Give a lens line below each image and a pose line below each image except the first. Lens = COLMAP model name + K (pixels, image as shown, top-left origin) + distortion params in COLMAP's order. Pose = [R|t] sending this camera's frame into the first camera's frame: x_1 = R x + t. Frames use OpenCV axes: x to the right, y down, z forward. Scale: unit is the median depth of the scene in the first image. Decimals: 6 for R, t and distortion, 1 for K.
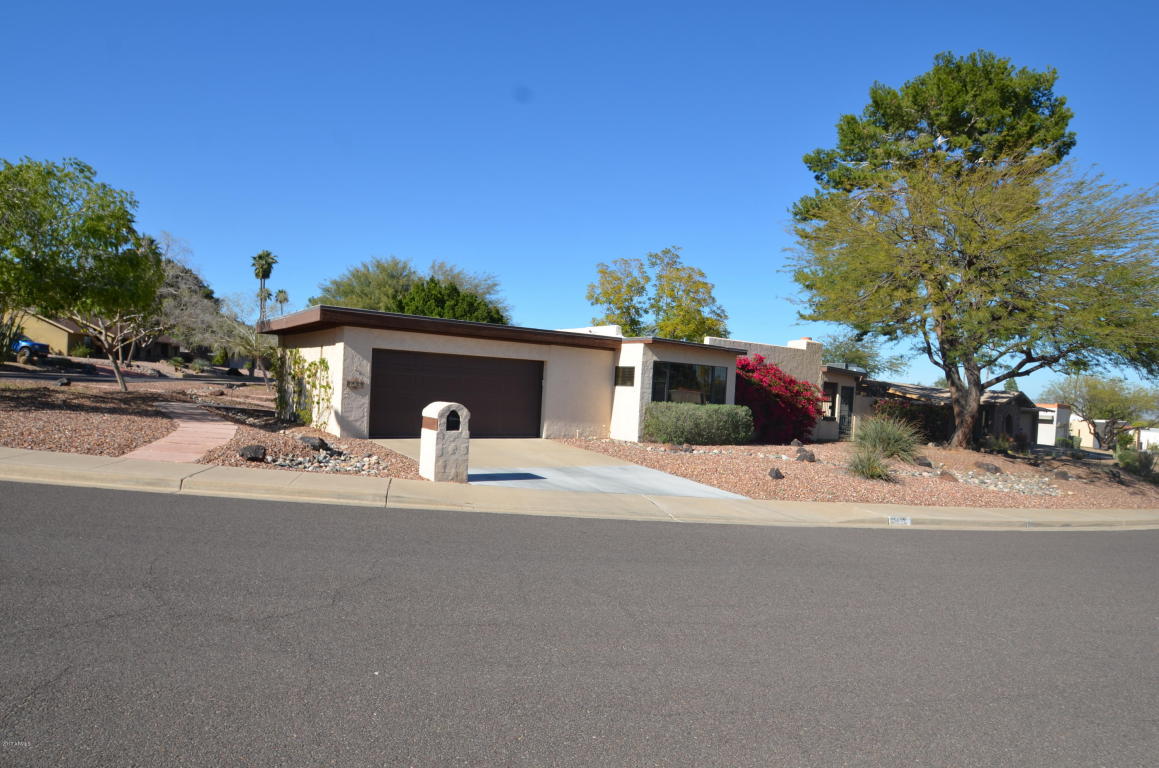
lens RADIAL K [[688.4, 0, 579.5], [0, 688.4, 384.0], [0, 0, 1]] dist [-0.007508, -0.001885]
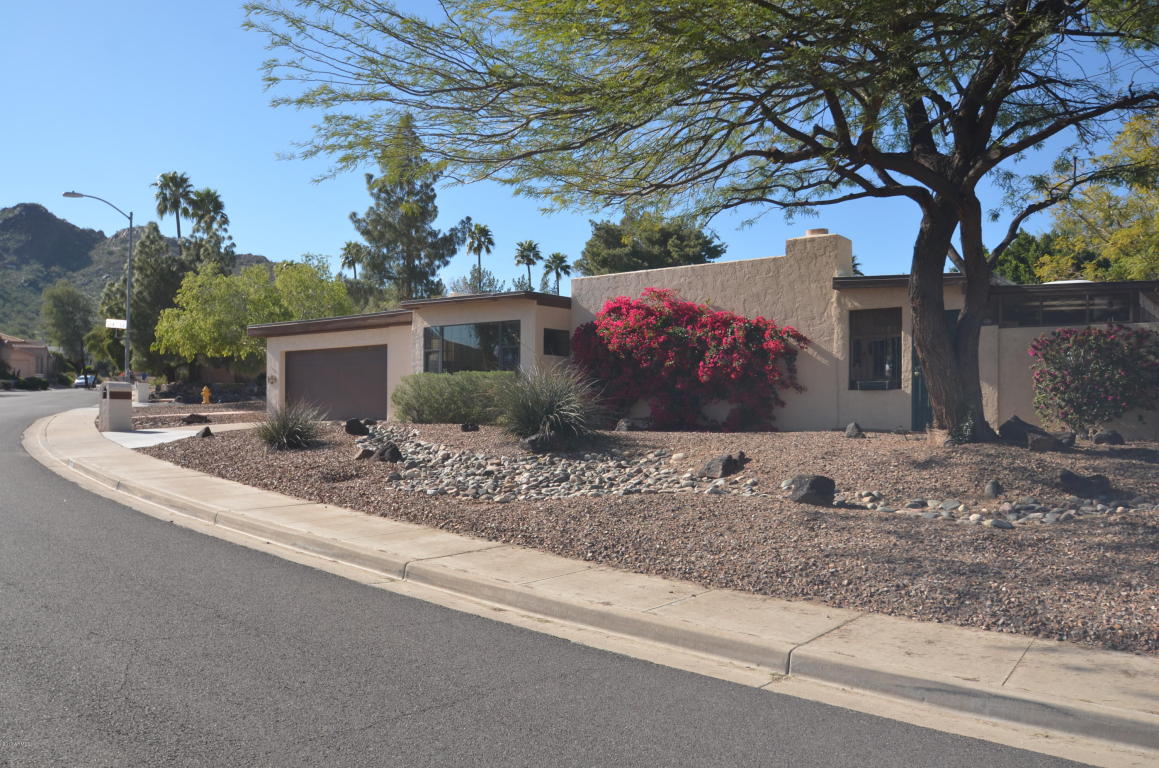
lens RADIAL K [[909.9, 0, 559.0], [0, 909.9, 403.0], [0, 0, 1]] dist [-0.060746, 0.028478]
pose [[0.274922, -0.058663, -0.959675, 1.143567], [0.020626, 0.998267, -0.055113, 0.116667], [0.961245, -0.004642, 0.275656, 0.784484]]
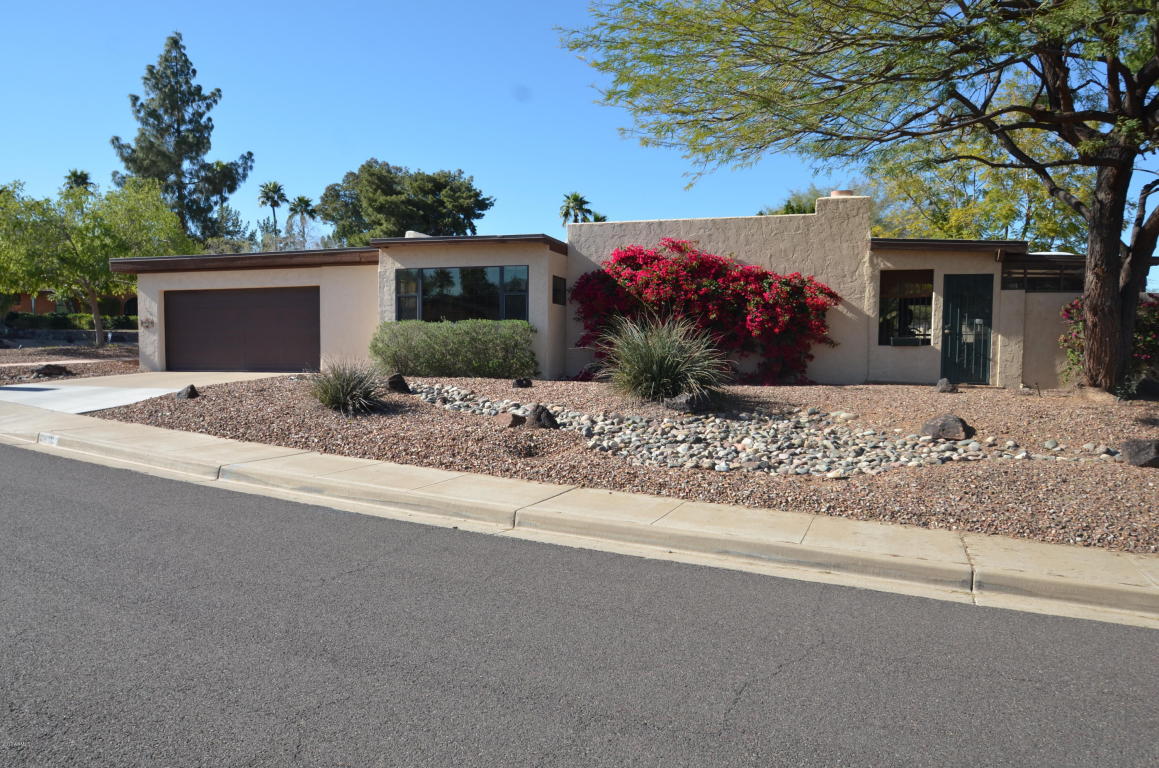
lens RADIAL K [[844.7, 0, 579.5], [0, 844.7, 384.0], [0, 0, 1]] dist [-0.048178, 0.001589]
pose [[0.601698, -0.020775, -0.798454, 0.905669], [0.032689, 0.999465, -0.001372, 0.094443], [0.798055, -0.025275, 0.602055, 0.548965]]
